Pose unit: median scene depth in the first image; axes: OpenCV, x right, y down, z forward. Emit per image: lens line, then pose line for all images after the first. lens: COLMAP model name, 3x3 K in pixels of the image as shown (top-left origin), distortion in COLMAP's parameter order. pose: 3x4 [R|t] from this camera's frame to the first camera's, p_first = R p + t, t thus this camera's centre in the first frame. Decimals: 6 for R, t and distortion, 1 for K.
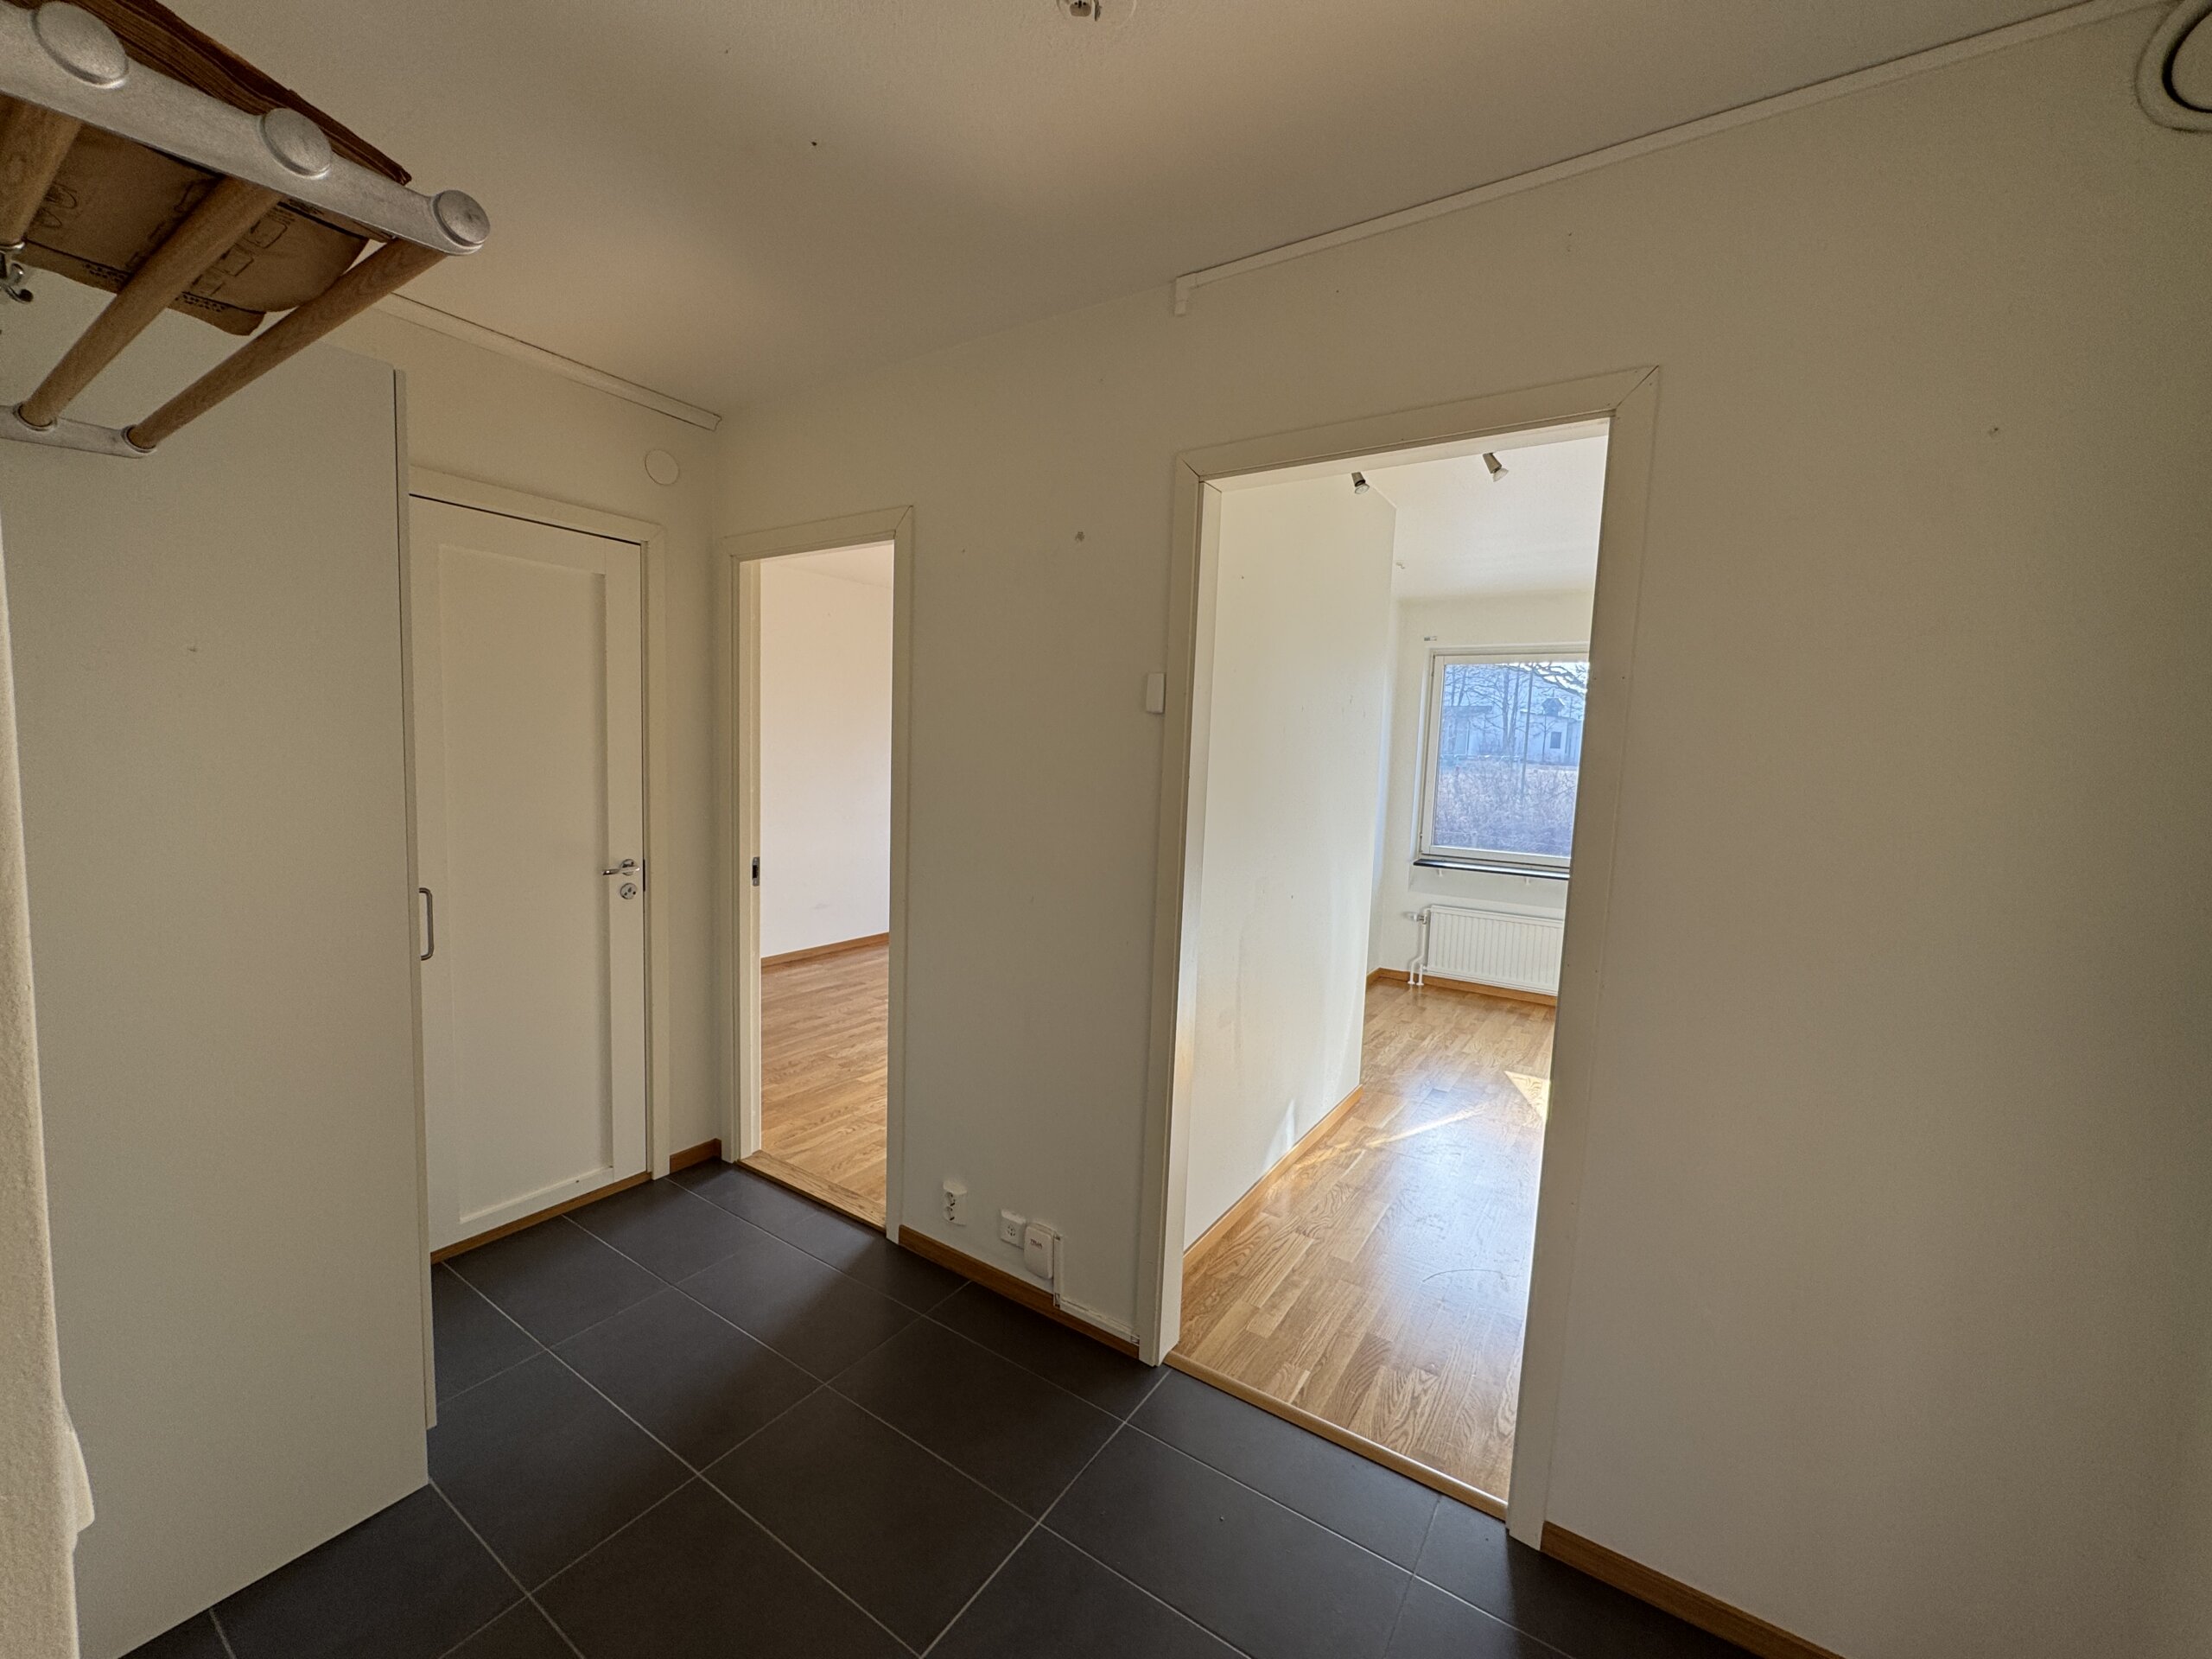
lens RADIAL K [[883.1, 0, 1106.0], [0, 883.1, 829.5], [0, 0, 1]] dist [-0.001017, -0.000094]
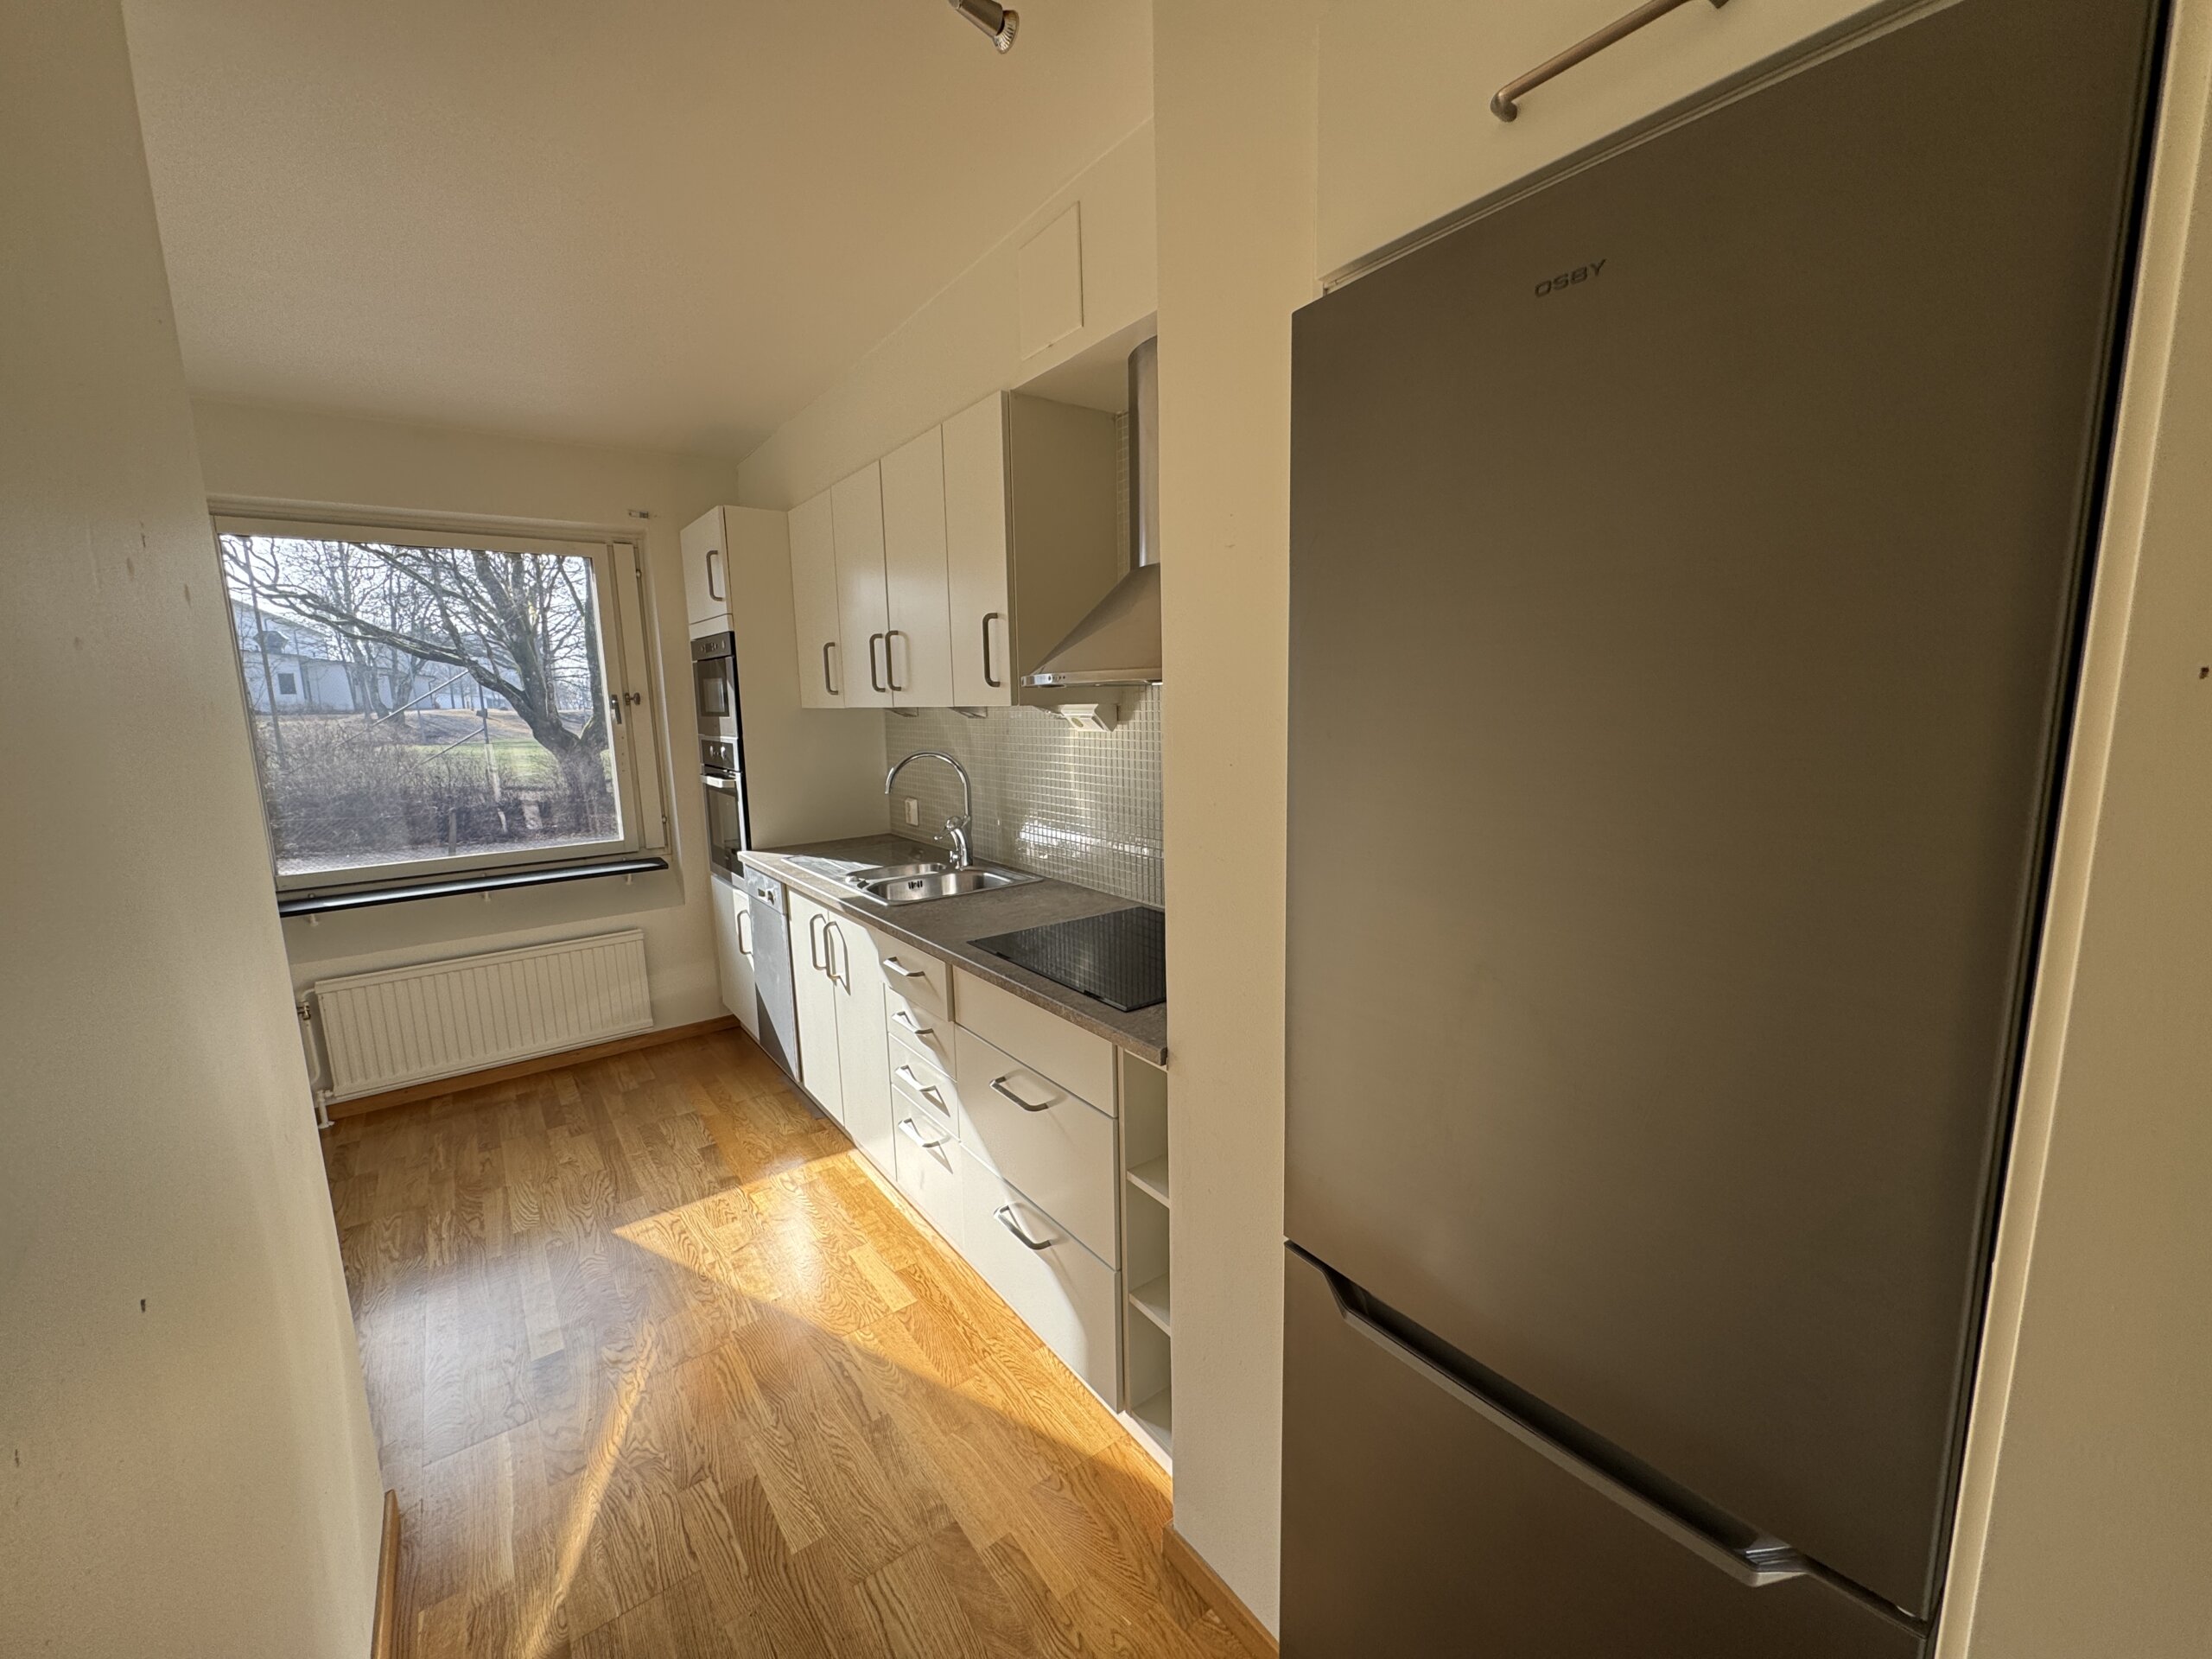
lens RADIAL K [[883.1, 0, 1106.0], [0, 883.1, 829.5], [0, 0, 1]] dist [-0.001017, -0.000094]
pose [[0.343482, -0.184027, 0.920953, 0.061001], [0.121221, 0.981099, 0.150835, -0.032034], [-0.931303, 0.059829, 0.359297, 0.395116]]
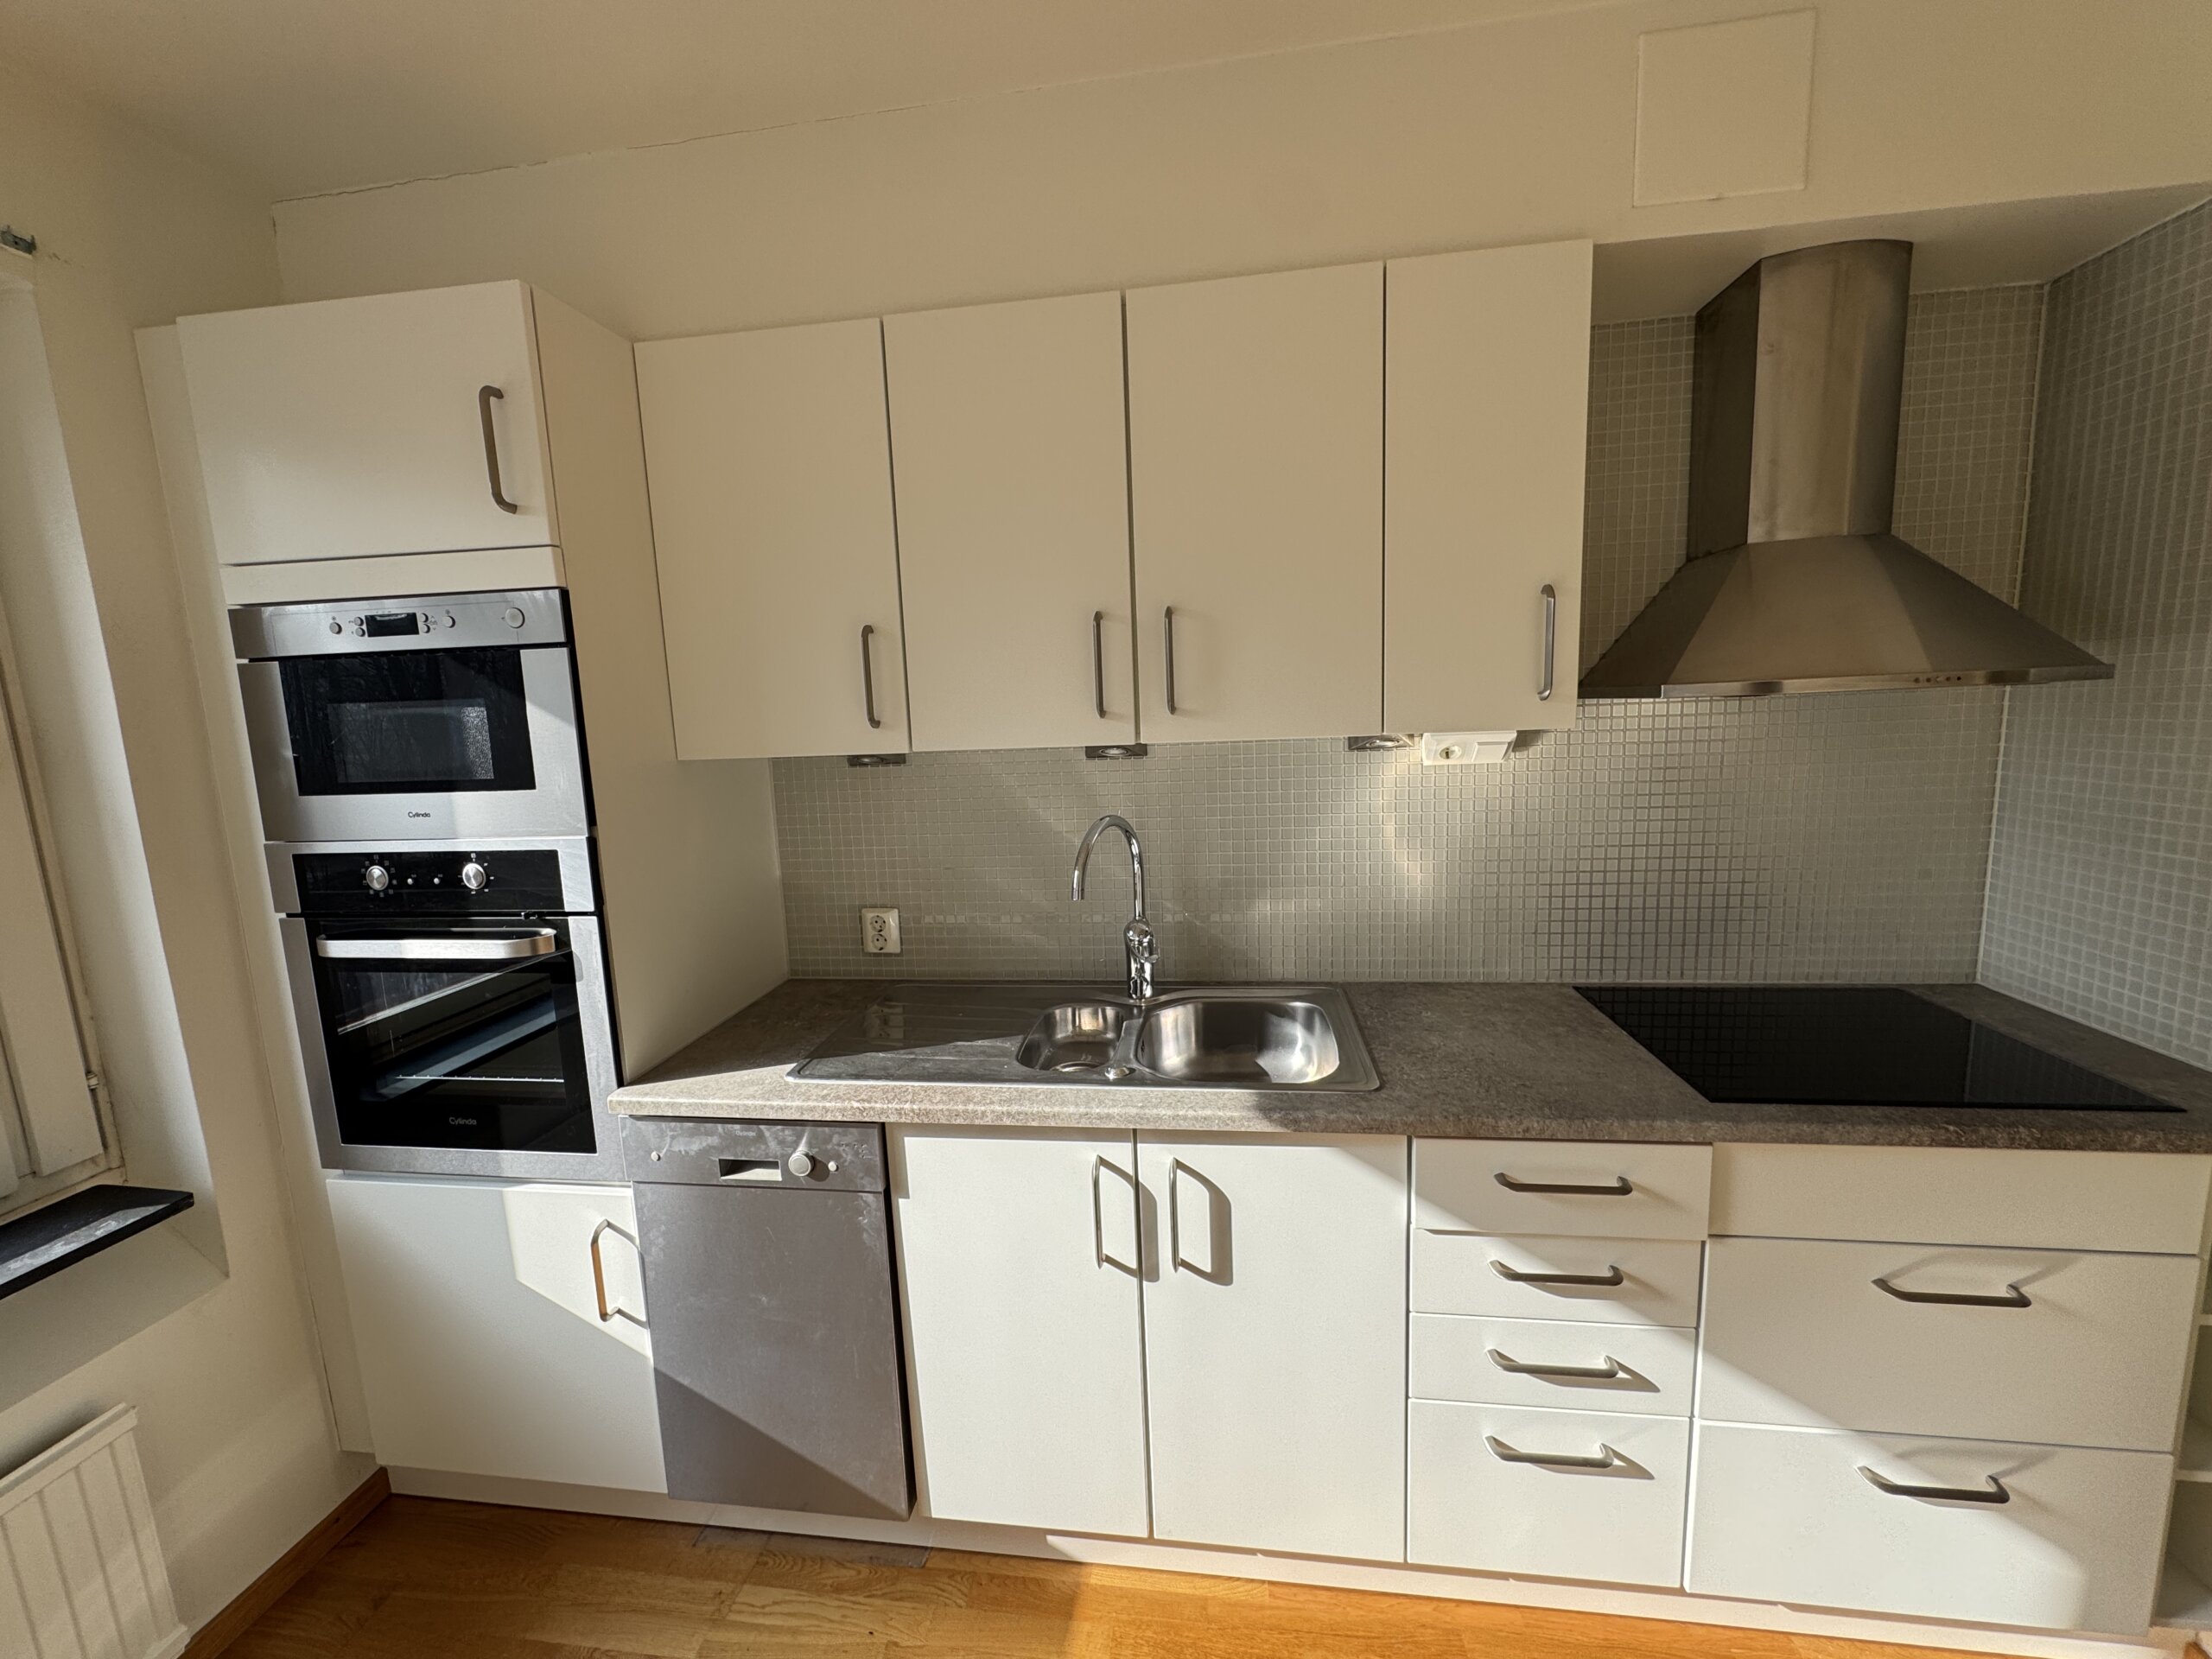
lens RADIAL K [[875.7, 0, 1103.7], [0, 875.7, 835.8], [0, 0, 1]] dist [-0.000400, 0.000031]
pose [[-0.426883, -0.149243, 0.891907, 0.241760], [0.108032, 0.970808, 0.214152, -0.070601], [-0.897831, 0.187772, -0.398298, 0.797380]]
